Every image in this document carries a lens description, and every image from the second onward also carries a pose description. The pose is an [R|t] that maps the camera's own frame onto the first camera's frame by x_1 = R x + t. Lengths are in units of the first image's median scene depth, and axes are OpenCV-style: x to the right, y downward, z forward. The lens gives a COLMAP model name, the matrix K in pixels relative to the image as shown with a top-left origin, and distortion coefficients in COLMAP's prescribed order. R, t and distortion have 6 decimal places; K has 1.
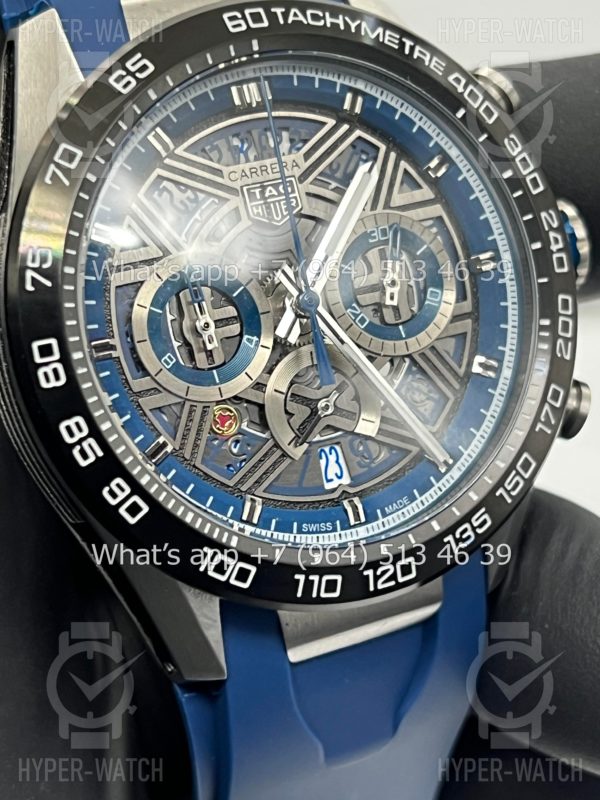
lens RADIAL K [[1899.9, 0, 300.3], [0, 1899.9, 398.6], [0, 0, 1]] dist [0.229456, 0.000000]
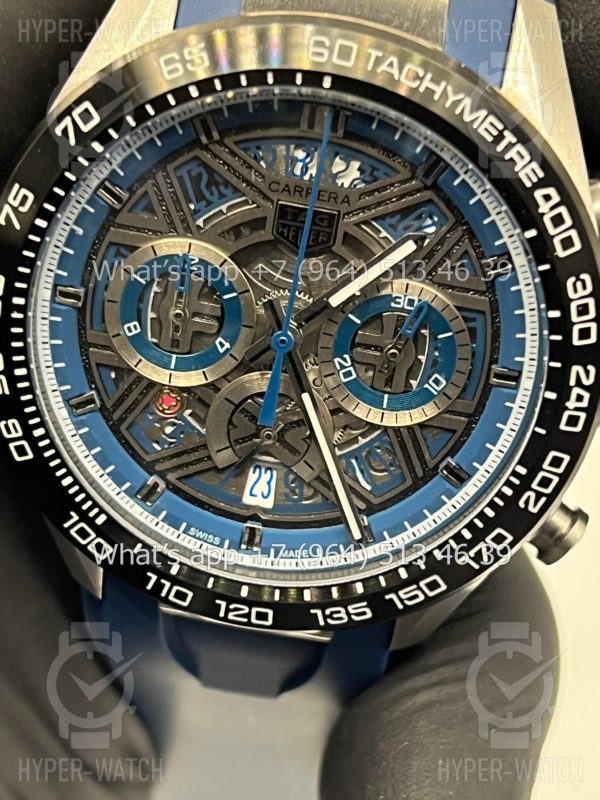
lens RADIAL K [[1899.9, 0, 304.0], [0, 1899.9, 398.6], [0, 0, 1]] dist [0.229456, 0.000000]
pose [[0.801987, 0.511971, -0.307739, 0.319092], [-0.372138, 0.831213, 0.413034, -0.422276], [0.467259, -0.216726, 0.857146, 0.173597]]
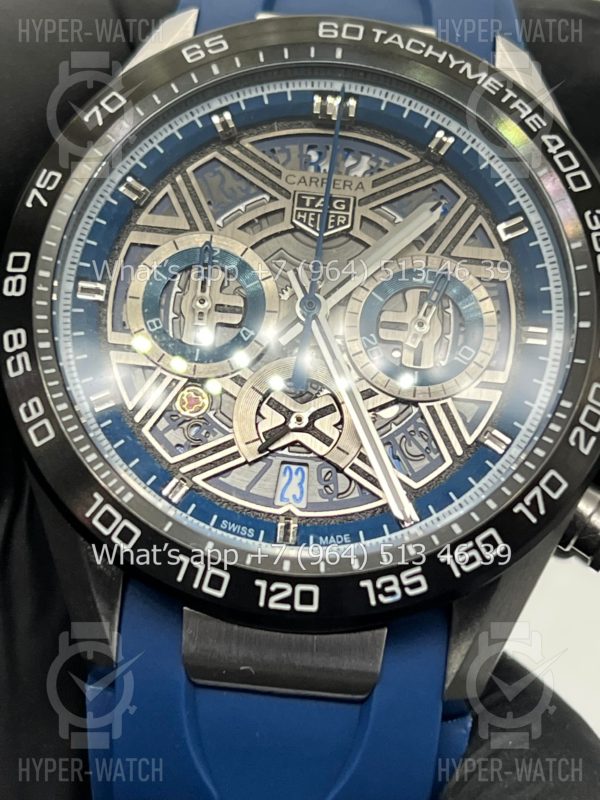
lens RADIAL K [[1899.9, 0, 300.8], [0, 1899.9, 402.8], [0, 0, 1]] dist [0.229456, 0.000000]
pose [[0.859834, 0.209978, -0.465398, 0.449660], [-0.325989, 0.927318, -0.183885, 0.169032], [0.392960, 0.309825, 0.865789, 0.183072]]
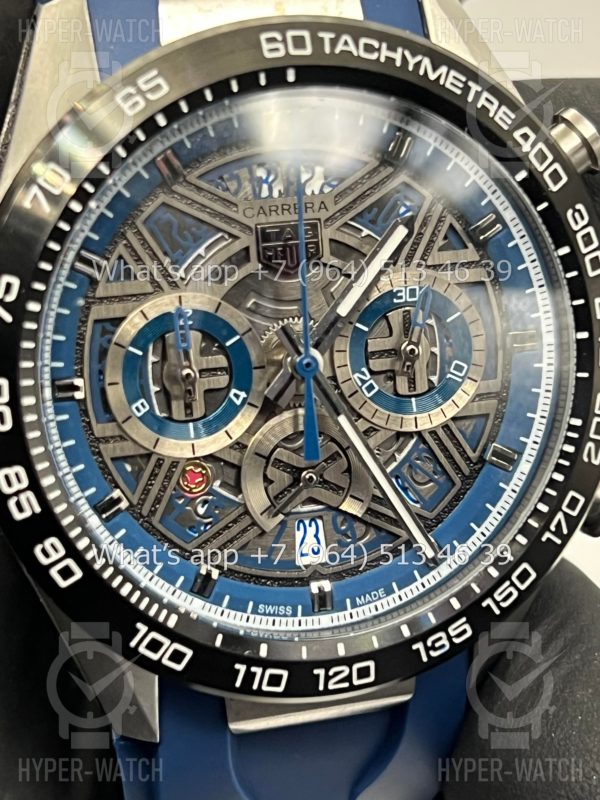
lens RADIAL K [[1899.9, 0, 295.3], [0, 1899.9, 395.7], [0, 0, 1]] dist [0.229456, 0.000000]
pose [[0.977094, 0.178607, -0.115704, 0.104241], [-0.161237, 0.976168, 0.145255, -0.164718], [0.138890, -0.123272, 0.982606, 0.113340]]
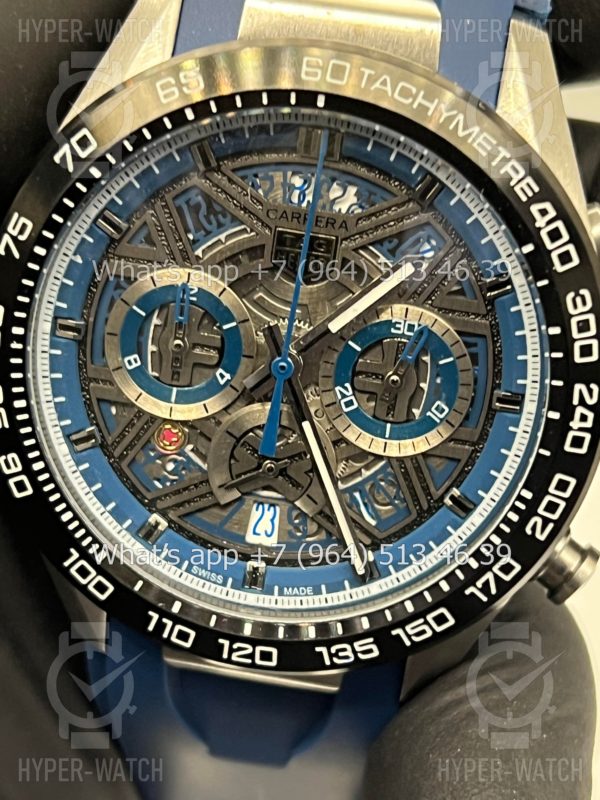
lens RADIAL K [[1899.9, 0, 296.0], [0, 1899.9, 393.2], [0, 0, 1]] dist [0.229456, 0.000000]
pose [[0.799456, 0.459180, -0.387330, 0.380169], [-0.350885, 0.880283, 0.319344, -0.342587], [0.487596, -0.119393, 0.864867, 0.174531]]
